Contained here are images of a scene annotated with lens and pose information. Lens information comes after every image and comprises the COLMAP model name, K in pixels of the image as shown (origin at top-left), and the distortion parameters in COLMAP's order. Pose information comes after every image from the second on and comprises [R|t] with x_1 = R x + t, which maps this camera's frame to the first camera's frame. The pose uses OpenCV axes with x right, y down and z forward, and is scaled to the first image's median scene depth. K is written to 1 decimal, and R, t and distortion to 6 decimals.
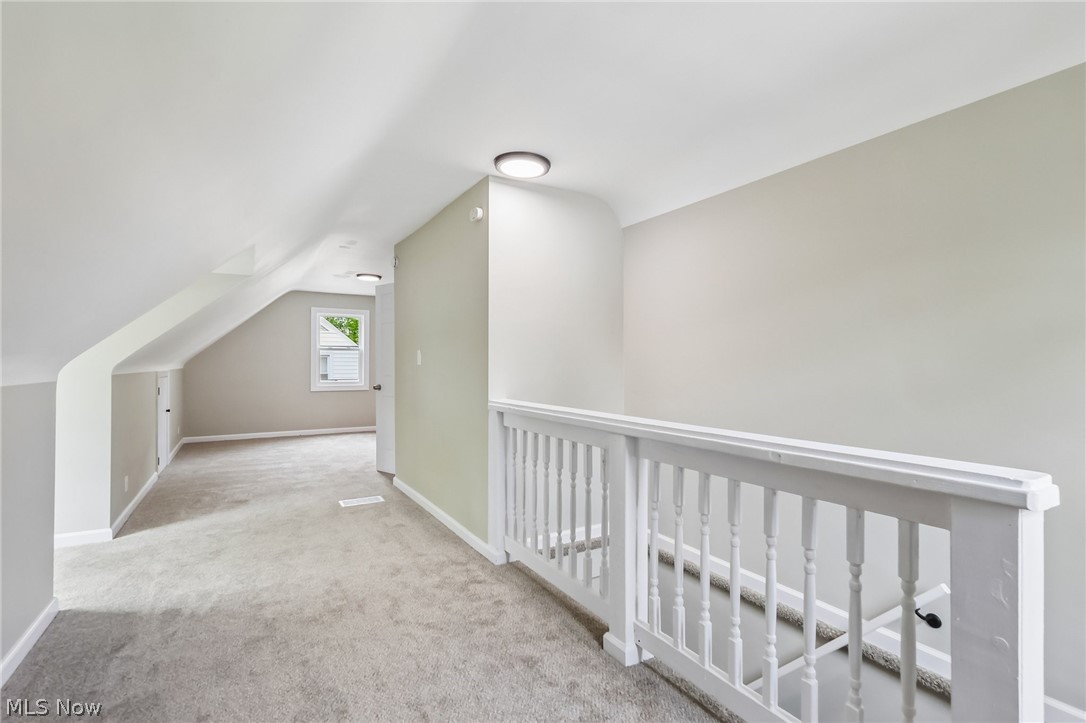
lens RADIAL K [[502.7, 0, 540.5], [0, 502.7, 358.4], [0, 0, 1]] dist [-0.002203, 0.000318]
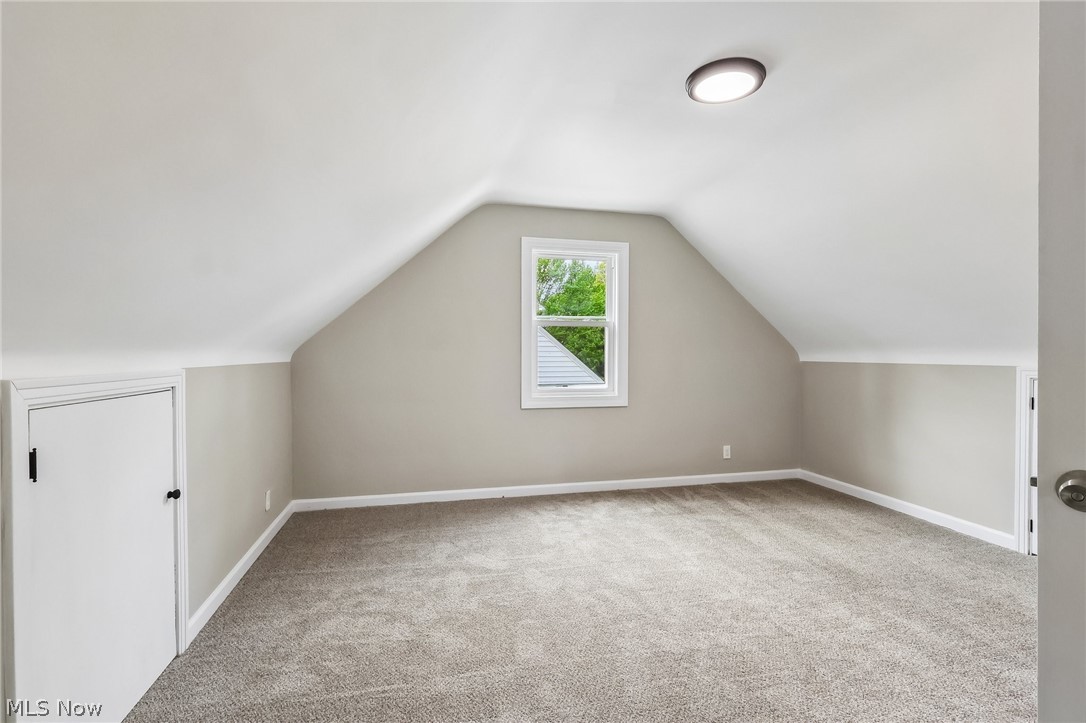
lens RADIAL K [[502.7, 0, 540.5], [0, 502.7, 358.4], [0, 0, 1]] dist [-0.002203, 0.000318]
pose [[0.971388, 0.004500, -0.237454, -0.322386], [0.003641, 0.999421, 0.033837, -0.000635], [0.237469, -0.033733, 0.970809, 0.528533]]
